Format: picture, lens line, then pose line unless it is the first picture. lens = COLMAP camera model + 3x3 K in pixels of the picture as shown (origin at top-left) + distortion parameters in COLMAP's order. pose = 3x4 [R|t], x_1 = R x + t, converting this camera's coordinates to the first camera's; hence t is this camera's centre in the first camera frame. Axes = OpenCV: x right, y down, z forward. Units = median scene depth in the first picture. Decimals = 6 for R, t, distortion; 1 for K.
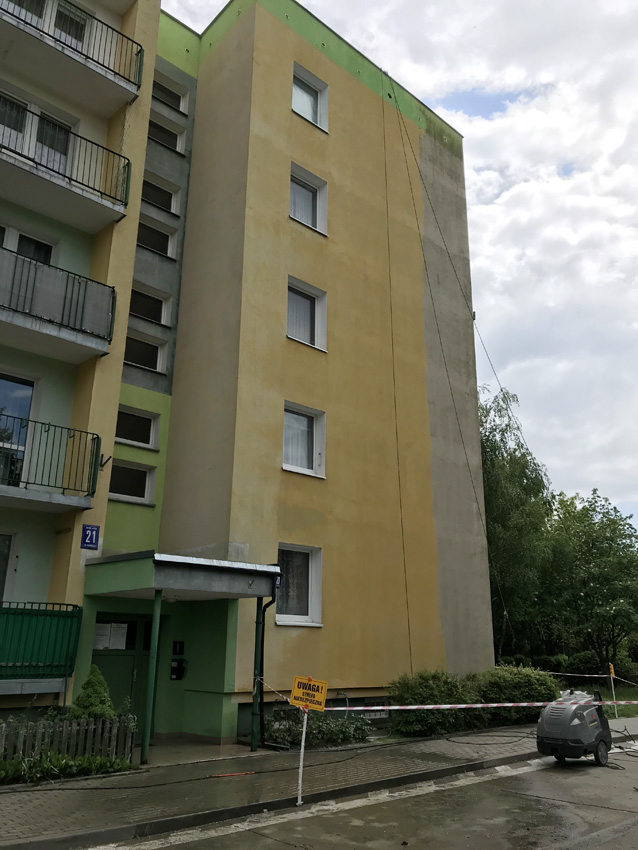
lens RADIAL K [[697.4, 0, 316.7], [0, 697.4, 426.5], [0, 0, 1]] dist [0.034693, -0.042433]
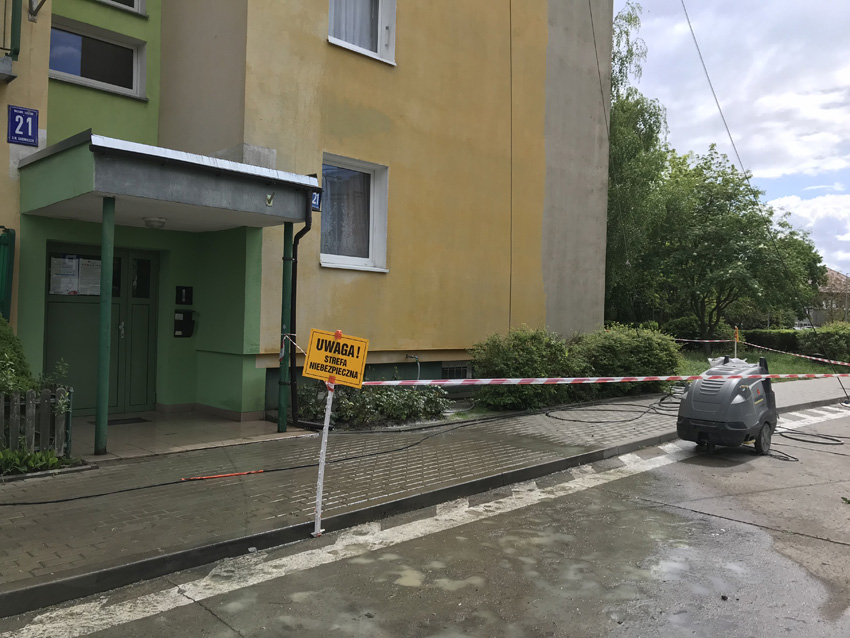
lens RADIAL K [[697.4, 0, 419.1], [0, 697.4, 321.2], [0, 0, 1]] dist [0.034693, -0.042433]
pose [[0.999669, 0.013798, 0.021734, 0.029551], [-0.019857, 0.950564, 0.309895, 0.120042], [-0.016384, -0.310224, 0.950522, 0.321479]]
